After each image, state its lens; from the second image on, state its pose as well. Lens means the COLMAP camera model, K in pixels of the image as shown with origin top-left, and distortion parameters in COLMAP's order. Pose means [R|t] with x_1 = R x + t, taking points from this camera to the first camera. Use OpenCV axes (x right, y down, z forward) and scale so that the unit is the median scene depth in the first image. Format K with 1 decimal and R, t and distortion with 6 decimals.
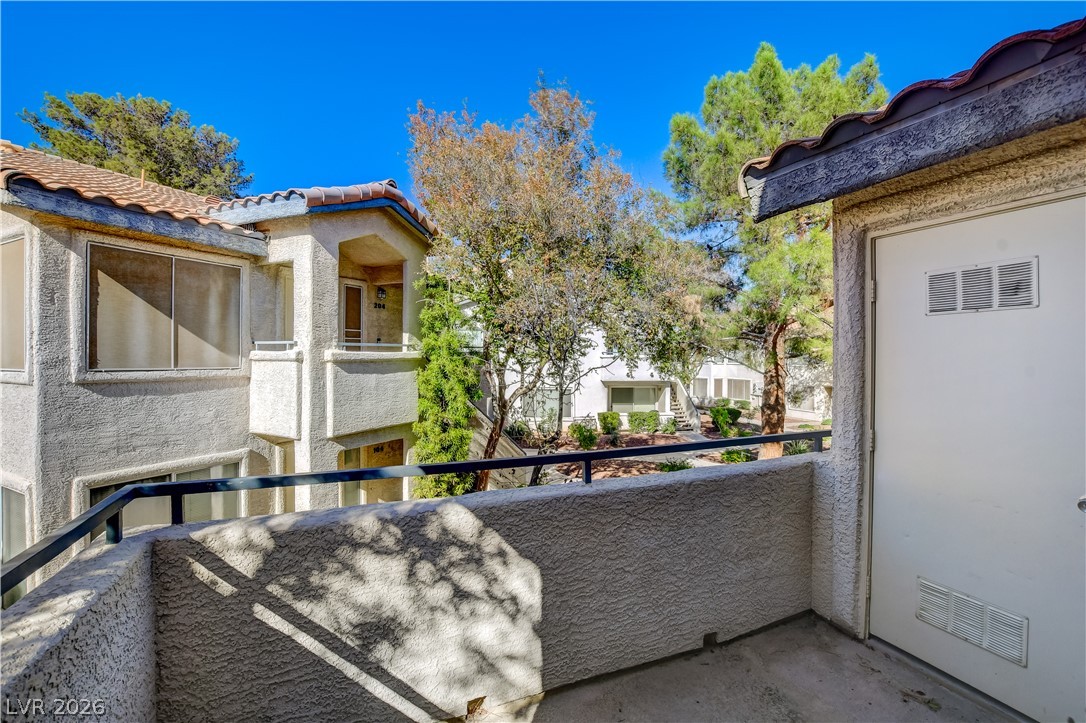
lens RADIAL K [[483.4, 0, 537.8], [0, 483.4, 356.6], [0, 0, 1]] dist [-0.027504, 0.000411]
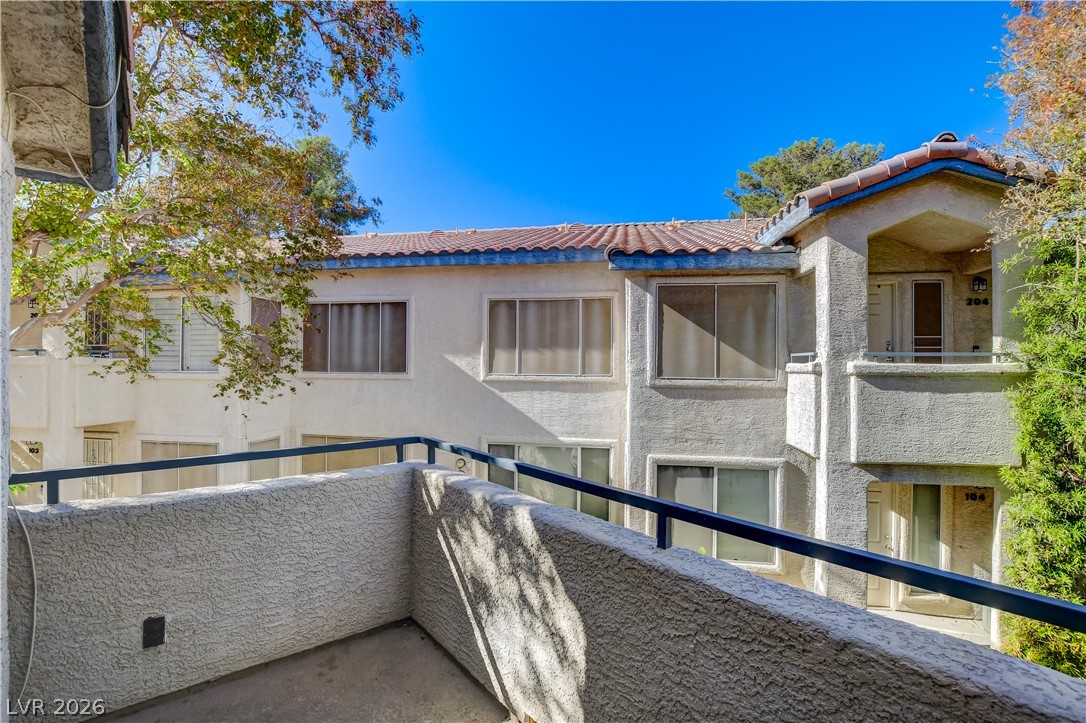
lens RADIAL K [[483.4, 0, 537.8], [0, 483.4, 356.6], [0, 0, 1]] dist [-0.027504, 0.000411]
pose [[0.281615, -0.020183, -0.959315, 0.258665], [-0.009722, 0.999667, -0.023886, 0.003944], [0.959478, 0.016053, 0.281325, 0.233071]]
